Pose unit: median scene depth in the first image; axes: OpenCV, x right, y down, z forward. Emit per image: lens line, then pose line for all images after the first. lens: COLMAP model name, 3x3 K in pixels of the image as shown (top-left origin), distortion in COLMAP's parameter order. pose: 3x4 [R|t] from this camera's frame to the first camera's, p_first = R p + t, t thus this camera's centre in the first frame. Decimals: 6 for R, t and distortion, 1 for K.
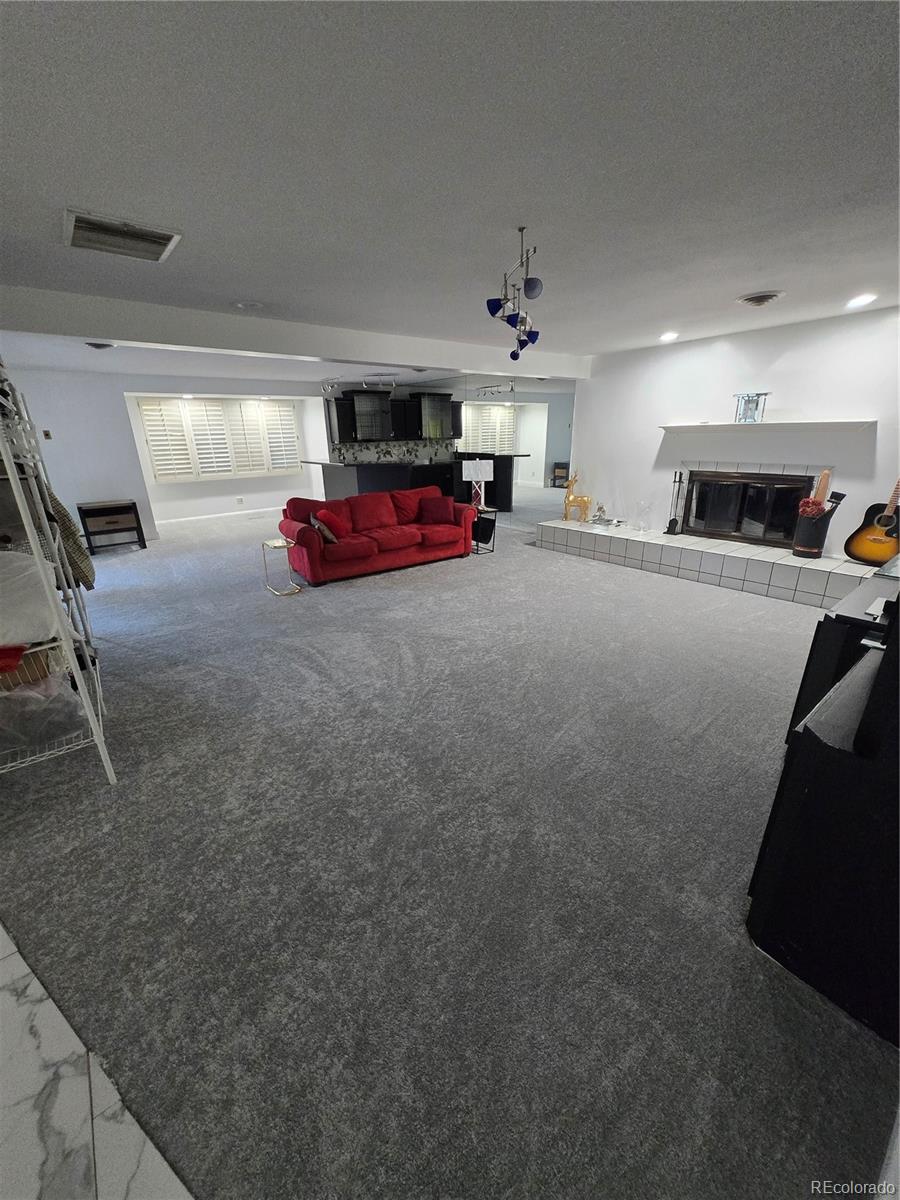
lens RADIAL K [[464.8, 0, 447.0], [0, 464.8, 598.4], [0, 0, 1]] dist [-0.003171, -0.000006]
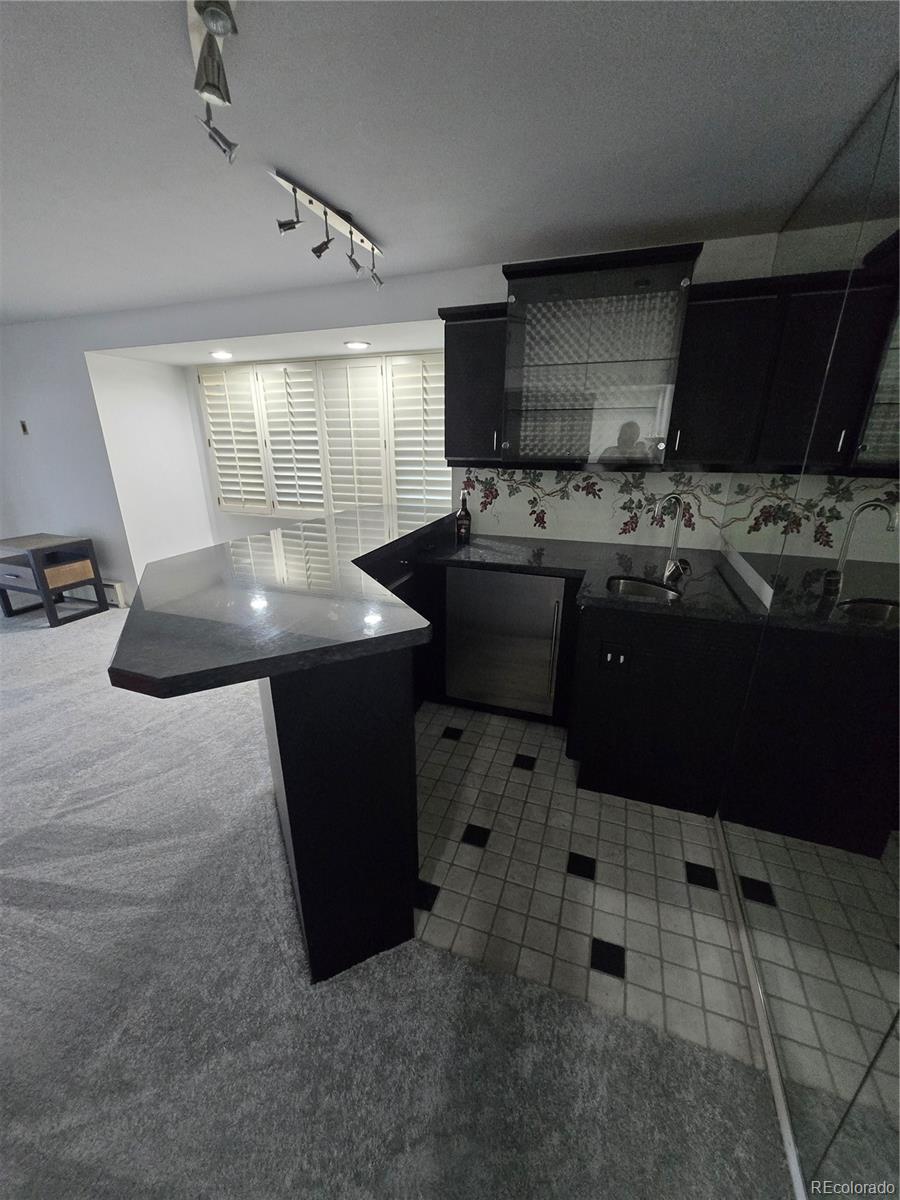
lens RADIAL K [[464.8, 0, 449.8], [0, 464.8, 603.7], [0, 0, 1]] dist [-0.003171, -0.000006]
pose [[0.511949, 0.307157, -0.802224, 0.043647], [-0.304901, 0.938054, 0.164587, -0.275616], [0.803084, 0.160339, 0.573888, 0.769130]]
